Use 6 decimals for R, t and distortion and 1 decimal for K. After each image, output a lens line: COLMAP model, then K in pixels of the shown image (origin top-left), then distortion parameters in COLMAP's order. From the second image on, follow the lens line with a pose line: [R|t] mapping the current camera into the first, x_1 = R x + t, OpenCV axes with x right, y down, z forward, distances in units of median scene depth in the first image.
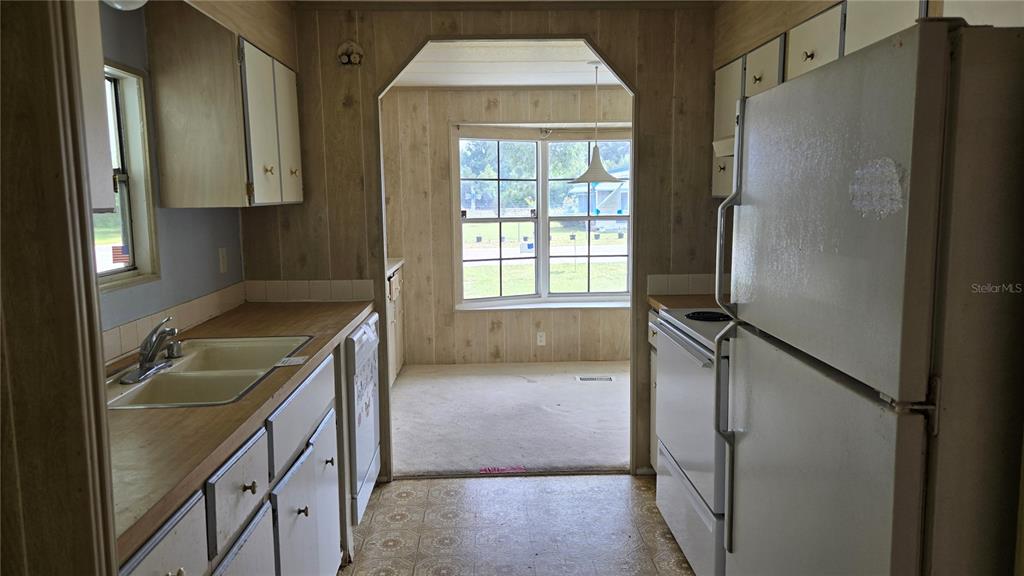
lens RADIAL K [[691.2, 0, 514.6], [0, 691.2, 287.7], [0, 0, 1]] dist [0.061037, -0.042718]
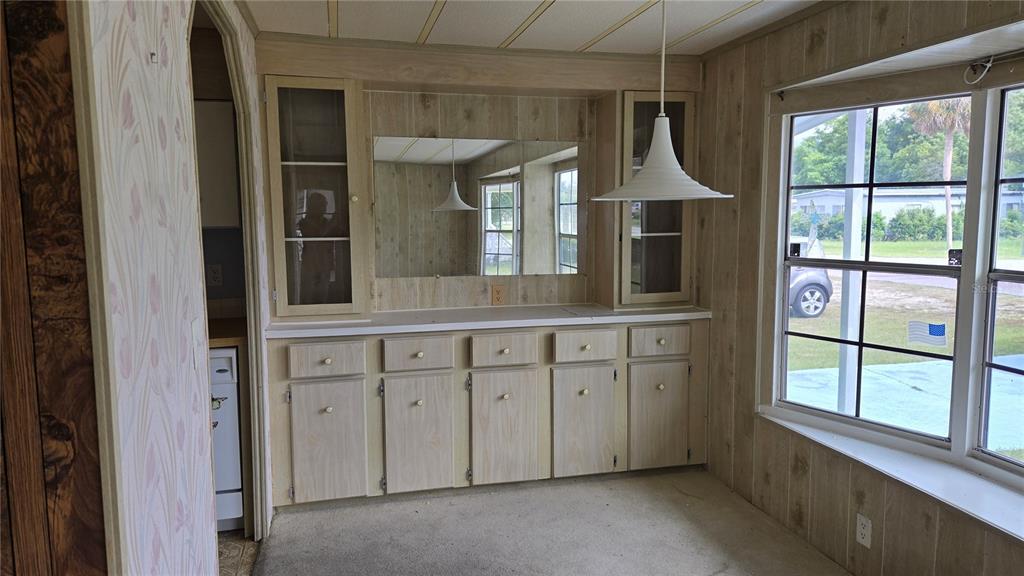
lens RADIAL K [[691.2, 0, 511.3], [0, 691.2, 283.5], [0, 0, 1]] dist [0.061037, -0.042718]
pose [[0.191173, 0.110849, -0.975277, 0.431962], [-0.128646, 0.987861, 0.087062, -0.098627], [0.973089, 0.108822, 0.203113, 0.665524]]
